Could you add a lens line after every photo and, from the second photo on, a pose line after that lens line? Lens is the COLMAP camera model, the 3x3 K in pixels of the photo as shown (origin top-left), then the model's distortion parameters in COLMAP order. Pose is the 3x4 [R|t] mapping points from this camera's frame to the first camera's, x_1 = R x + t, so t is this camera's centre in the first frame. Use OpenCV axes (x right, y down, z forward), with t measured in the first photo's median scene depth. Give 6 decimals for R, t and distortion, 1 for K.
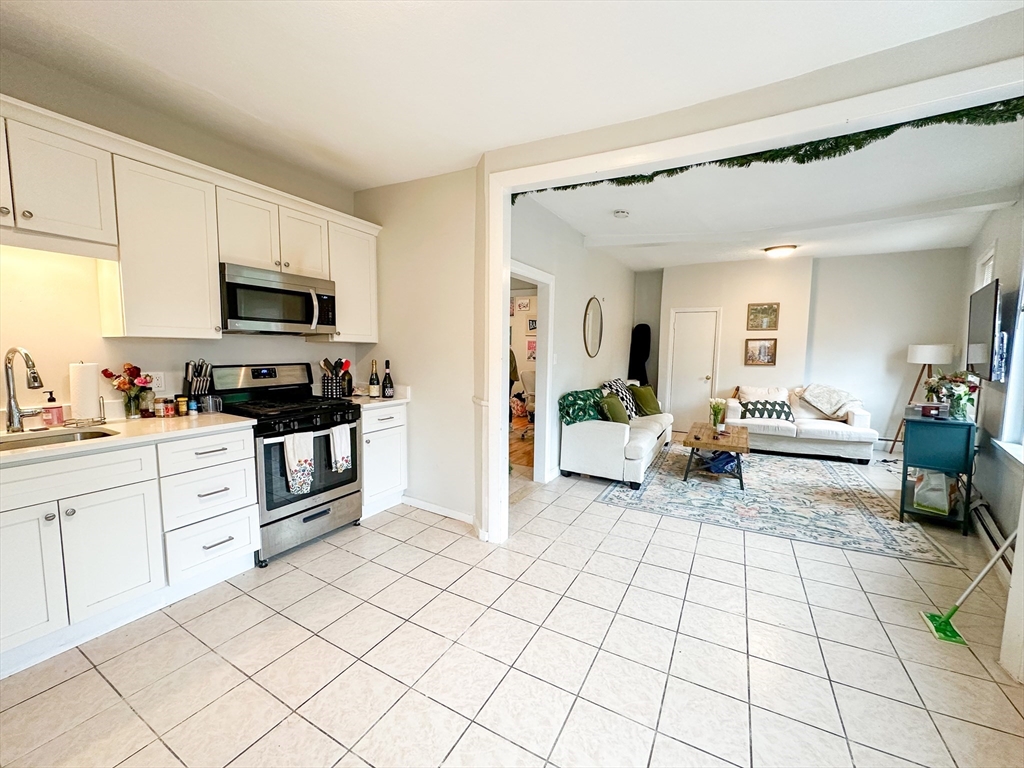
lens RADIAL K [[408.6, 0, 511.8], [0, 408.6, 386.0], [0, 0, 1]] dist [-0.002360, 0.000263]
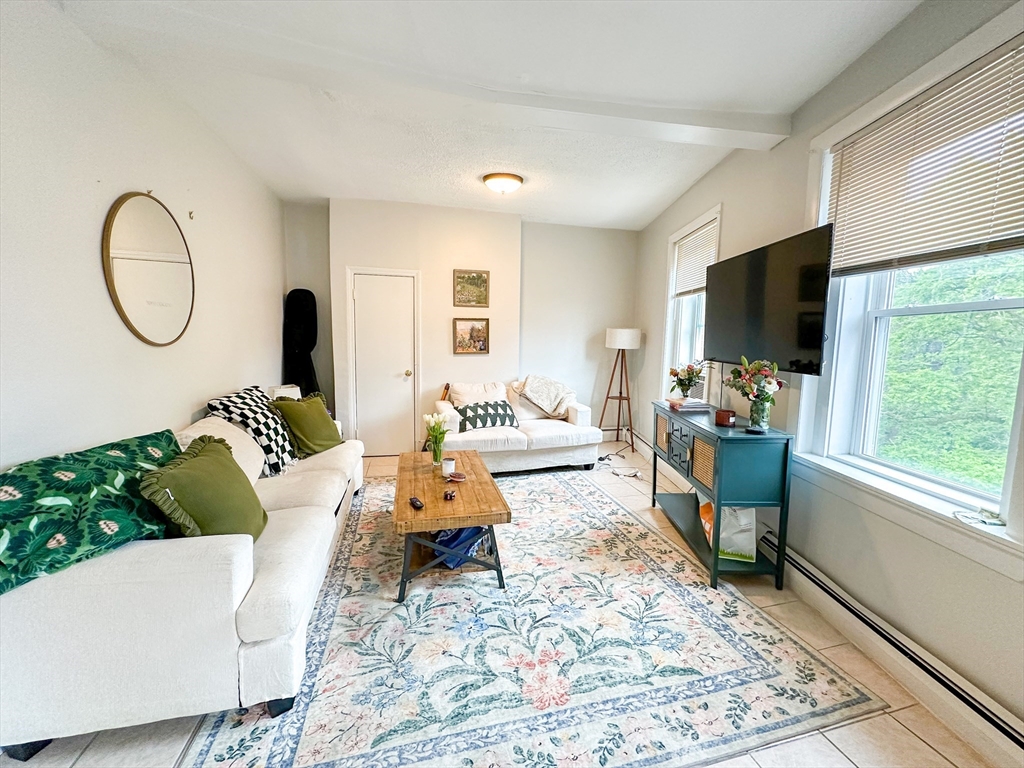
lens RADIAL K [[408.6, 0, 511.8], [0, 408.6, 386.0], [0, 0, 1]] dist [-0.002360, 0.000263]
pose [[0.737364, -0.076590, 0.671140, 0.179524], [0.054537, 0.997058, 0.053865, -0.033040], [-0.673291, -0.003116, 0.739371, 0.460607]]
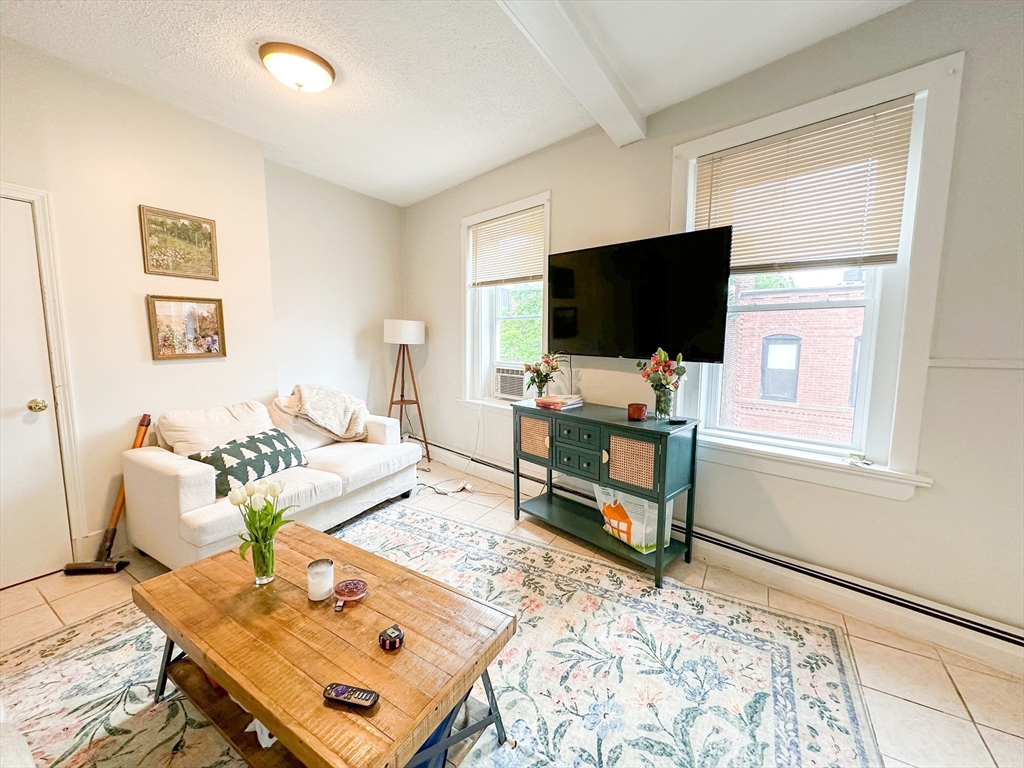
lens RADIAL K [[408.6, 0, 511.8], [0, 408.6, 386.0], [0, 0, 1]] dist [-0.002360, 0.000263]
pose [[0.043142, -0.129530, 0.990637, 0.215360], [0.086422, 0.988327, 0.125464, -0.054938], [-0.995324, 0.080200, 0.053832, 0.742842]]
